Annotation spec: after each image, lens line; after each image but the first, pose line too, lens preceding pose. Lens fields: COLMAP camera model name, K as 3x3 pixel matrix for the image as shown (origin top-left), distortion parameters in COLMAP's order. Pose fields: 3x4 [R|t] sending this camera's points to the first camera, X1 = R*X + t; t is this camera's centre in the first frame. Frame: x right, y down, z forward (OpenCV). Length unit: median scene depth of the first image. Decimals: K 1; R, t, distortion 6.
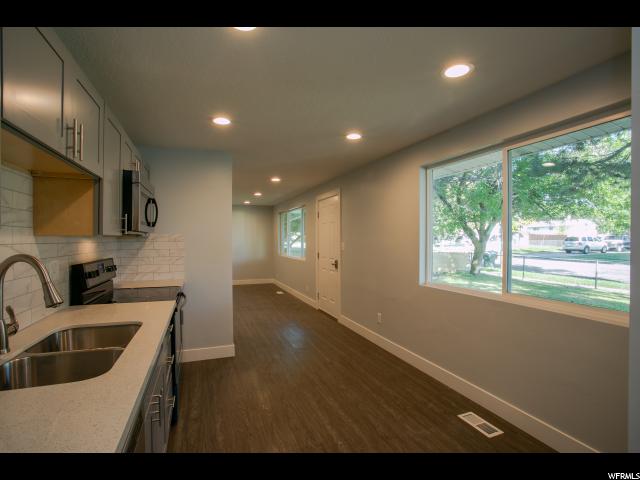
lens RADIAL K [[320.8, 0, 317.3], [0, 320.8, 244.5], [0, 0, 1]] dist [-0.080220, 0.041191]
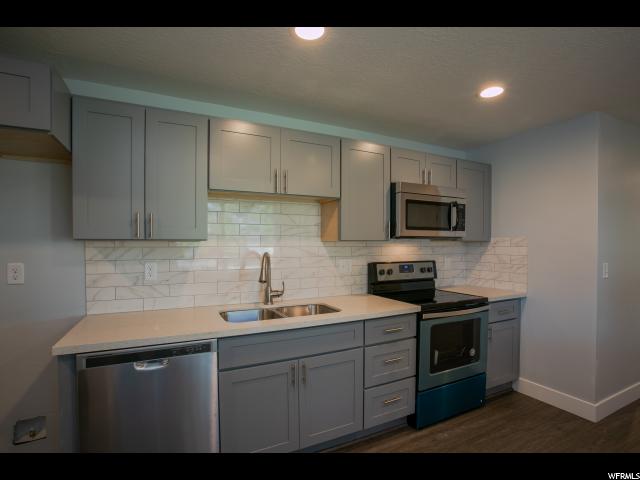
lens RADIAL K [[320.8, 0, 317.3], [0, 320.8, 244.5], [0, 0, 1]] dist [-0.080220, 0.041191]
pose [[0.108847, 0.005596, -0.994043, 0.339090], [-0.017013, 0.999848, 0.003766, -0.008683], [0.993913, 0.016501, 0.108925, 0.392529]]
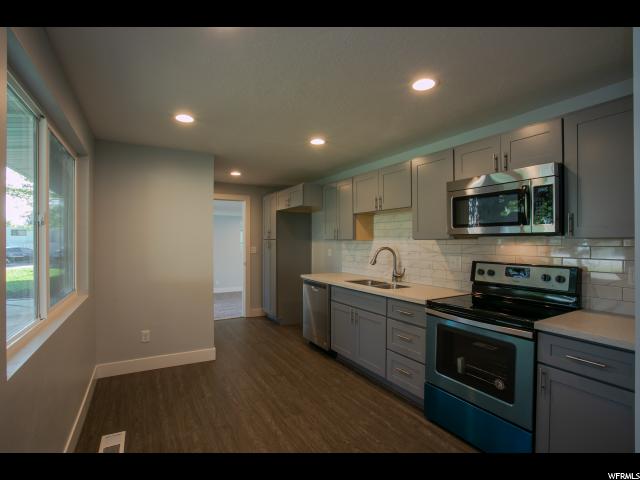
lens RADIAL K [[315.9, 0, 320.0], [0, 315.9, 240.0], [0, 0, 1]] dist [-0.030831, 0.002067]
pose [[-0.984694, 0.002635, -0.174270, 0.053683], [0.000195, 0.999902, 0.014017, -0.026411], [0.174290, 0.013768, -0.984598, 1.356053]]
